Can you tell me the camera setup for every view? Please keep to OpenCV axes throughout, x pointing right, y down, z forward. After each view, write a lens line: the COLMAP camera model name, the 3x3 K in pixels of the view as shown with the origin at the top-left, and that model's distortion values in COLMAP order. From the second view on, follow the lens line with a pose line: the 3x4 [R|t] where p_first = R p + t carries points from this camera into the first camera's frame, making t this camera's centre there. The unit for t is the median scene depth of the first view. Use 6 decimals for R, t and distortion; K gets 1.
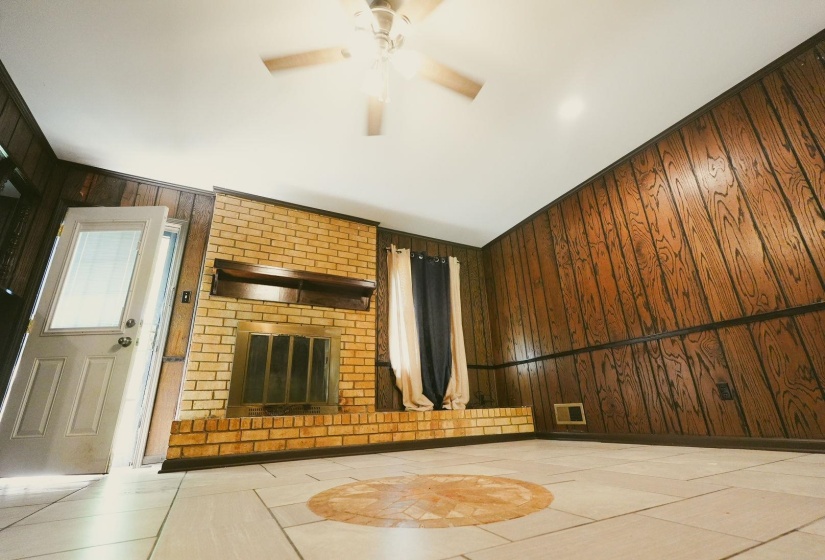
lens RADIAL K [[361.4, 0, 410.8], [0, 361.4, 284.4], [0, 0, 1]] dist [0.000735, 0.000237]
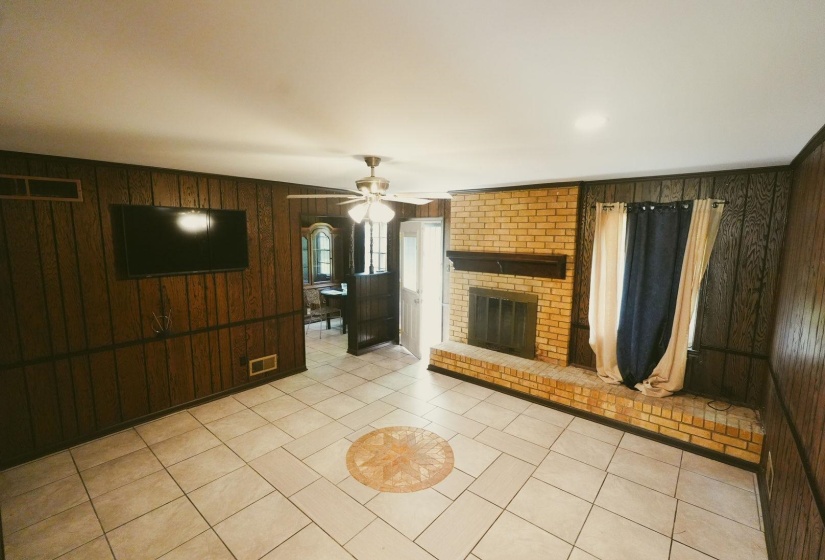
lens RADIAL K [[361.4, 0, 414.0], [0, 361.4, 278.2], [0, 0, 1]] dist [0.000735, 0.000237]
pose [[0.381905, 0.156561, -0.910844, 0.828761], [0.288813, 0.915972, 0.278538, -0.428877], [0.877916, -0.369439, 0.304597, 0.348232]]
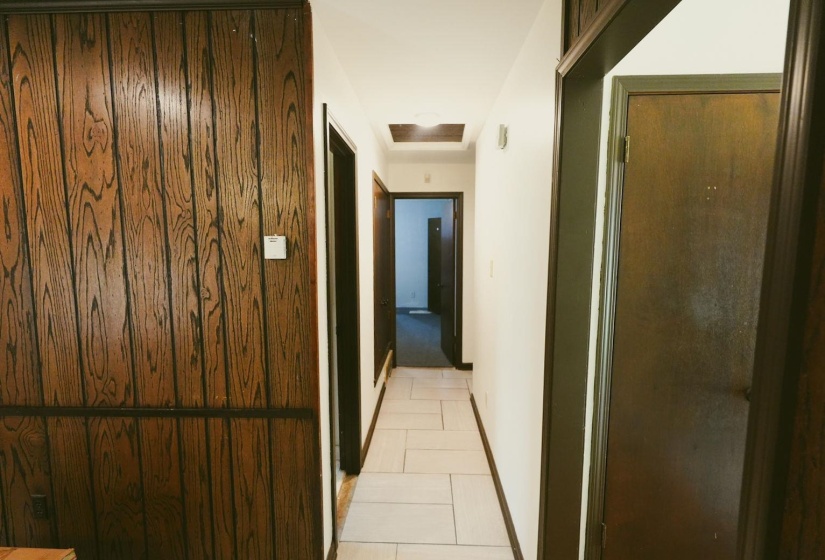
lens RADIAL K [[361.4, 0, 412.5], [0, 361.4, 278.9], [0, 0, 1]] dist [0.000735, 0.000237]
pose [[0.491127, -0.047837, 0.869774, 0.502277], [-0.304150, 0.926232, 0.222683, -0.328436], [-0.816264, -0.373908, 0.440348, 0.252097]]
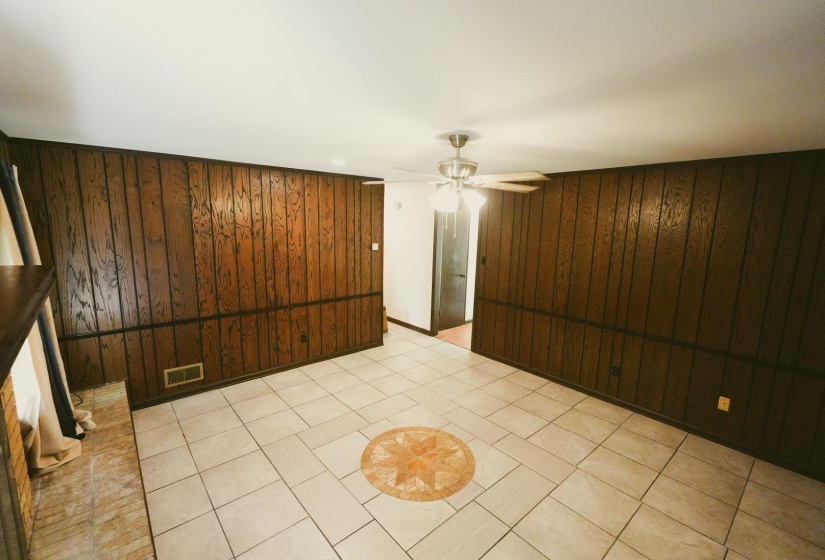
lens RADIAL K [[361.4, 0, 414.8], [0, 361.4, 278.1], [0, 0, 1]] dist [0.000735, 0.000237]
pose [[-0.234083, -0.125213, 0.964120, -0.790543], [-0.336963, 0.940653, 0.040353, -0.204296], [-0.911955, -0.315427, -0.262383, 0.820803]]
